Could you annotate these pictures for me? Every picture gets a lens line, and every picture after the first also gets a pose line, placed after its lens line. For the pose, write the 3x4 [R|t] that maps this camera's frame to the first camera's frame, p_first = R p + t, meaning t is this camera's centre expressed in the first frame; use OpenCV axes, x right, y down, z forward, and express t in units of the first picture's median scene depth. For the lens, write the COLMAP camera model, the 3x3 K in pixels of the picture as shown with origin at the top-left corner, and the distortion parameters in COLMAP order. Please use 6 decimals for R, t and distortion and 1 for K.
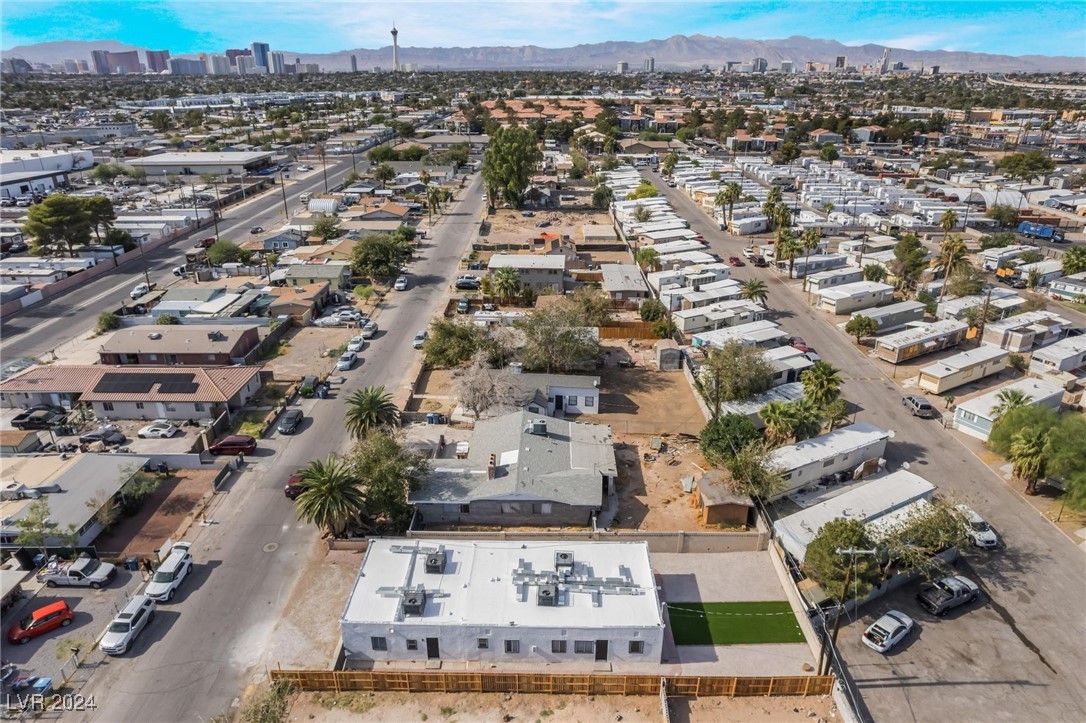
lens RADIAL K [[700.8, 0, 541.2], [0, 700.8, 363.0], [0, 0, 1]] dist [-0.077565, 0.069384]
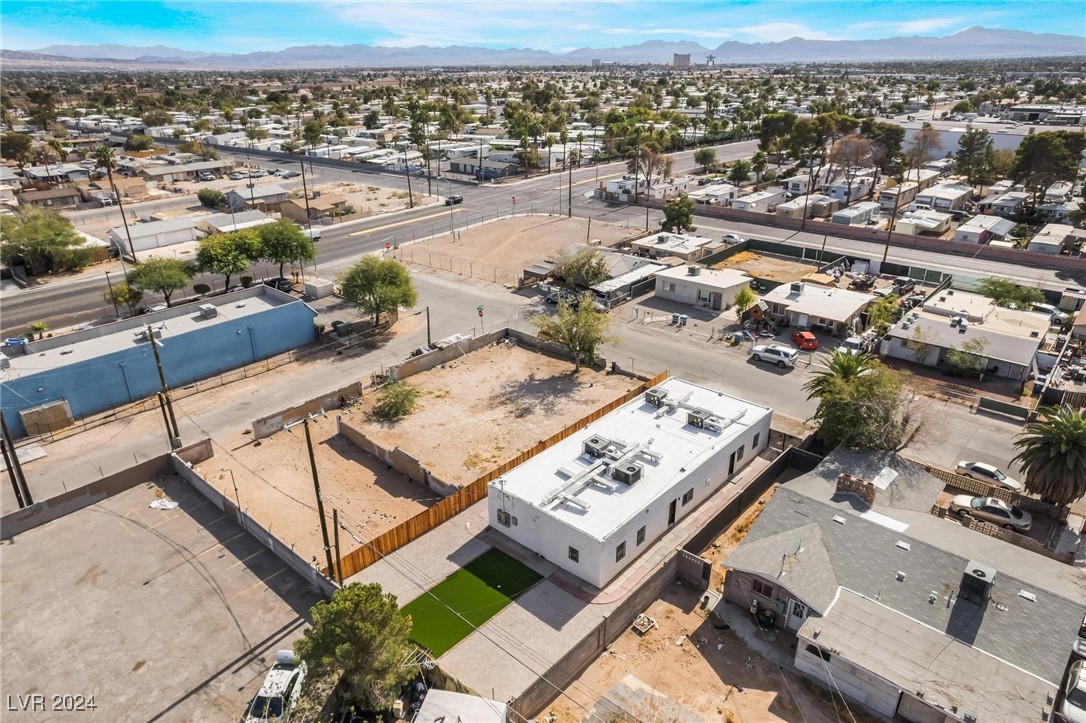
lens RADIAL K [[703.9, 0, 541.5], [0, 703.9, 362.6], [0, 0, 1]] dist [-0.073043, 0.061222]
pose [[-0.656522, 0.304694, -0.690029, 0.399614], [-0.284110, 0.747531, 0.600399, -0.187147], [0.698756, 0.590219, -0.404205, 0.718391]]
